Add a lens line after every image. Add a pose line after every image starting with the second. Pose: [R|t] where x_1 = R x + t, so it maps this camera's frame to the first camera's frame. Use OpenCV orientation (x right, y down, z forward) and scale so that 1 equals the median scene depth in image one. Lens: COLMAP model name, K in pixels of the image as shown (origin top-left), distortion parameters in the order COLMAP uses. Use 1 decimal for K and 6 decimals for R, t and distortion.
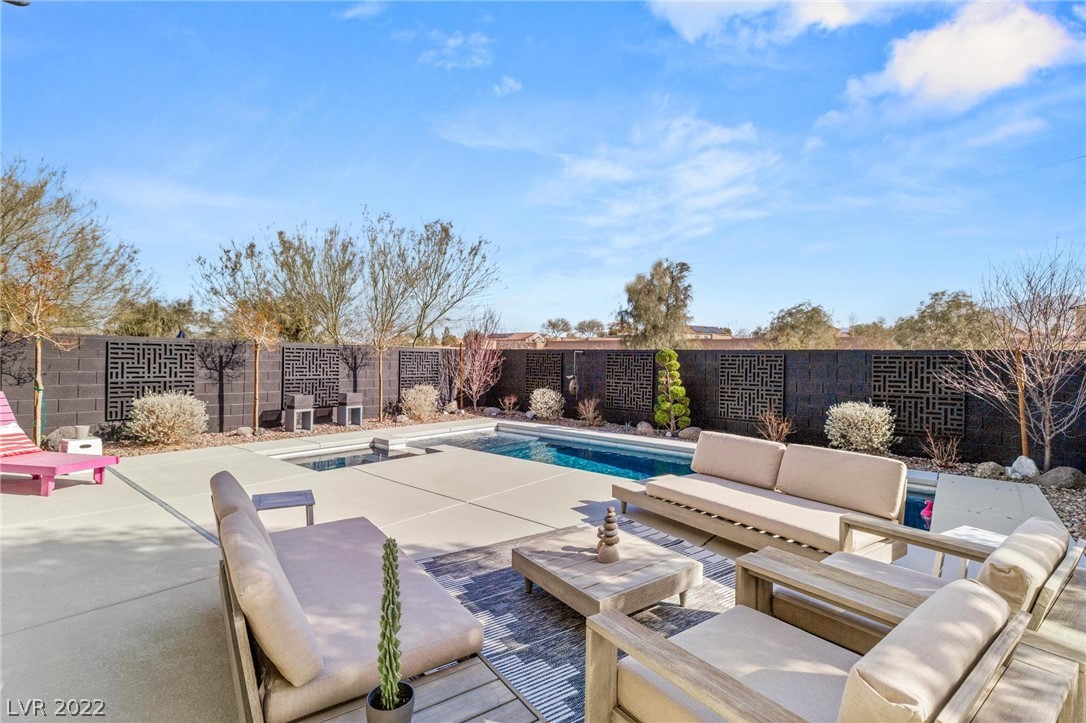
lens RADIAL K [[506.2, 0, 541.8], [0, 506.2, 357.7], [0, 0, 1]] dist [0.000413, -0.000037]
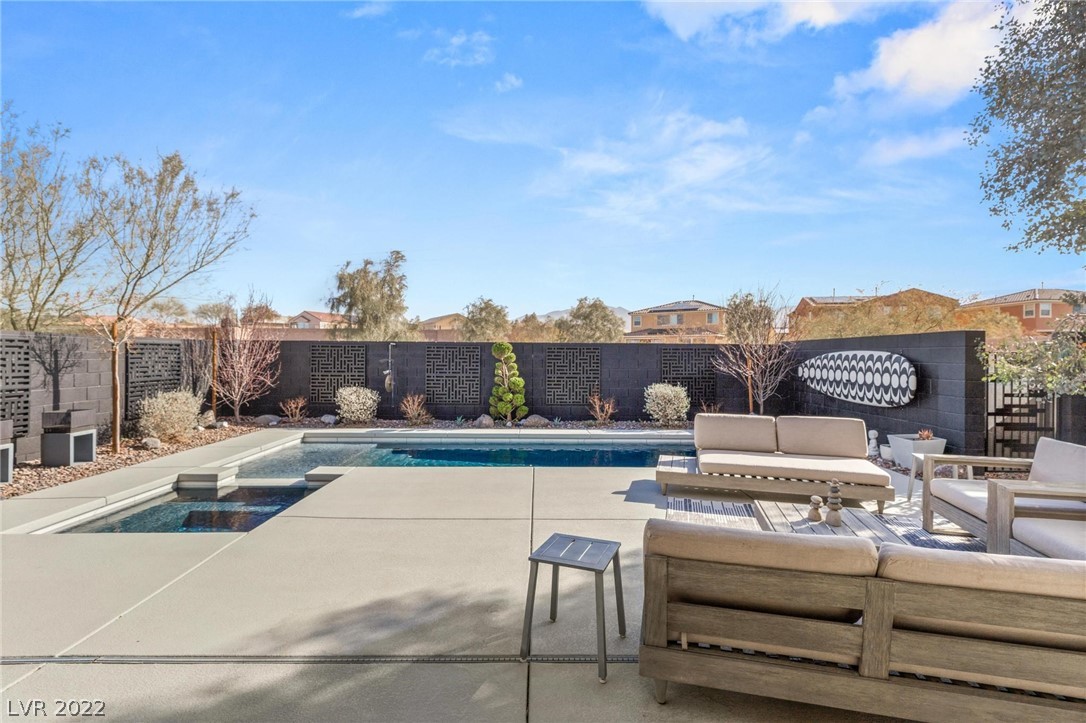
lens RADIAL K [[506.2, 0, 541.8], [0, 506.2, 357.7], [0, 0, 1]] dist [0.000413, -0.000037]
pose [[0.757835, -0.017239, 0.652219, -0.328241], [0.004085, 0.999757, 0.021678, -0.005923], [-0.652434, -0.013764, 0.757721, 0.154732]]
